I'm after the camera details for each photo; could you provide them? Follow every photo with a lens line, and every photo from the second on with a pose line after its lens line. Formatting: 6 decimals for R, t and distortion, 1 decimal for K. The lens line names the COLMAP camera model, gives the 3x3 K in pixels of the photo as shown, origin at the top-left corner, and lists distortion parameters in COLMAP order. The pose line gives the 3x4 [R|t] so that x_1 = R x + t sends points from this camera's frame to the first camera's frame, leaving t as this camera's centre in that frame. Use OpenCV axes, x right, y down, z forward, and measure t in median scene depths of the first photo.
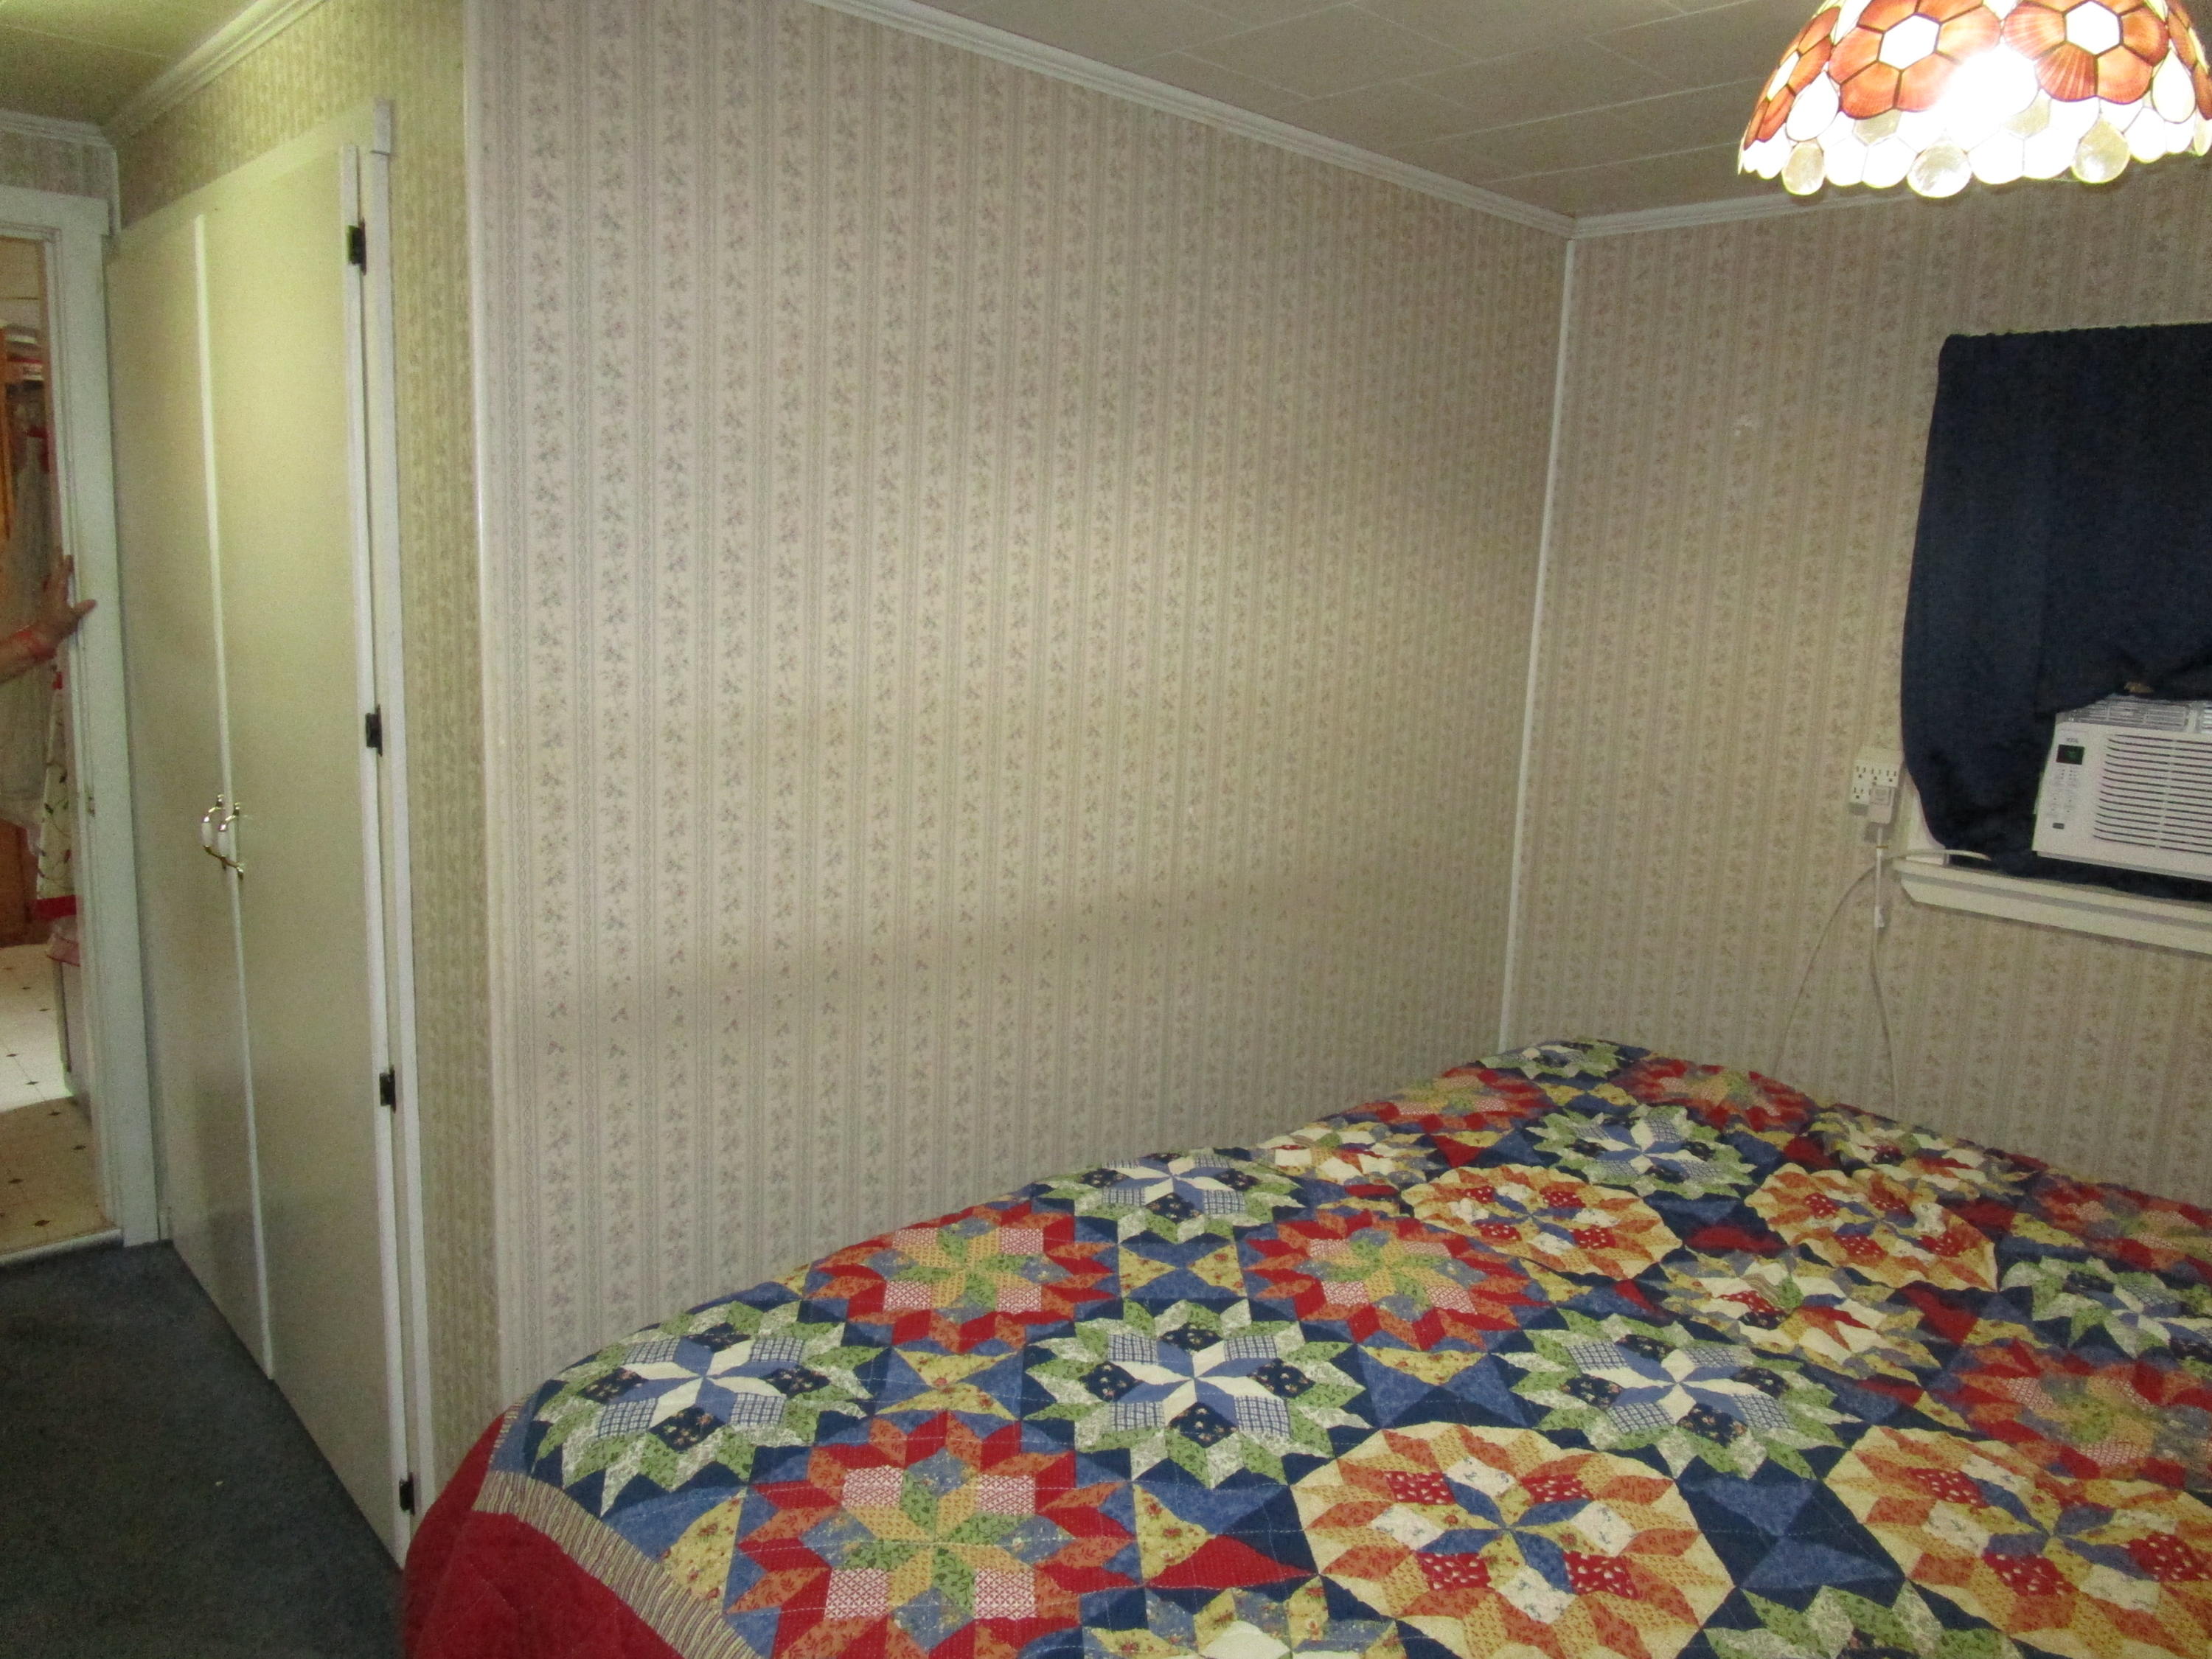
lens RADIAL K [[1596.7, 0, 1109.2], [0, 1596.7, 830.6], [0, 0, 1]] dist [-0.011379, -0.002028]
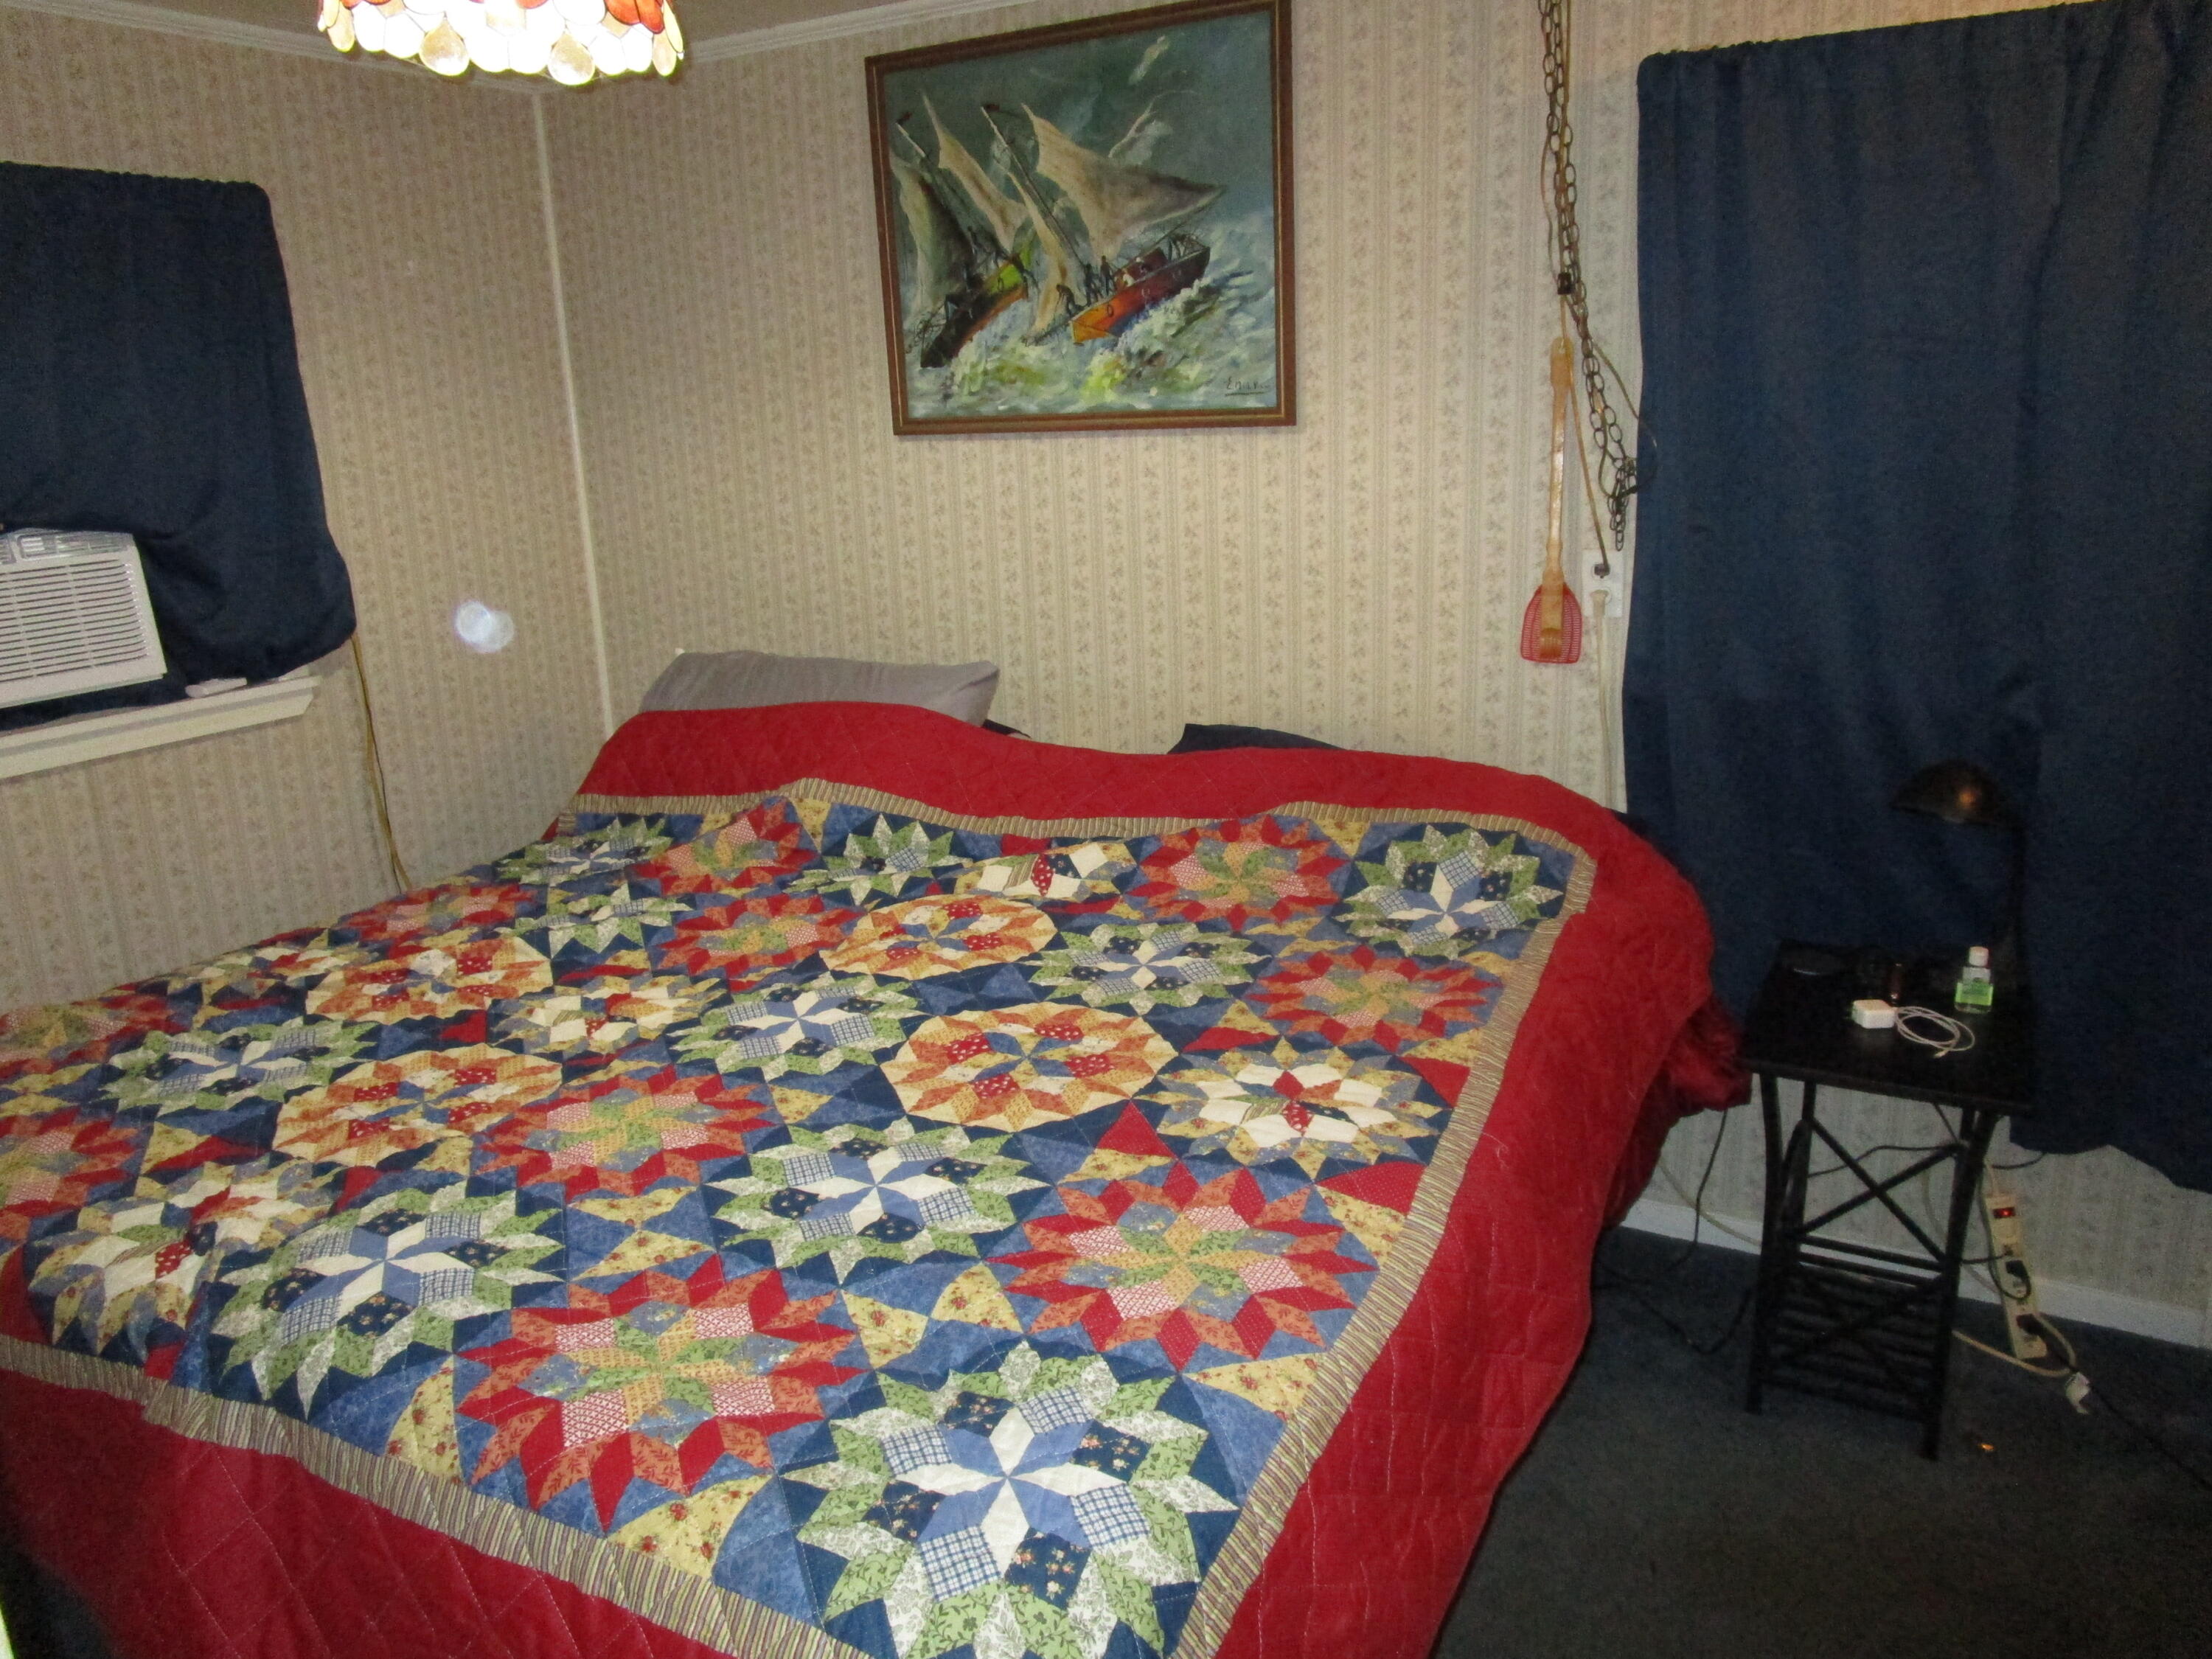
lens RADIAL K [[1596.7, 0, 1109.2], [0, 1596.7, 830.6], [0, 0, 1]] dist [-0.011379, -0.002028]
pose [[-0.318137, -0.281331, 0.905341, -0.775454], [0.191635, 0.916160, 0.352033, -0.185400], [-0.928474, 0.285489, -0.237552, 0.915932]]
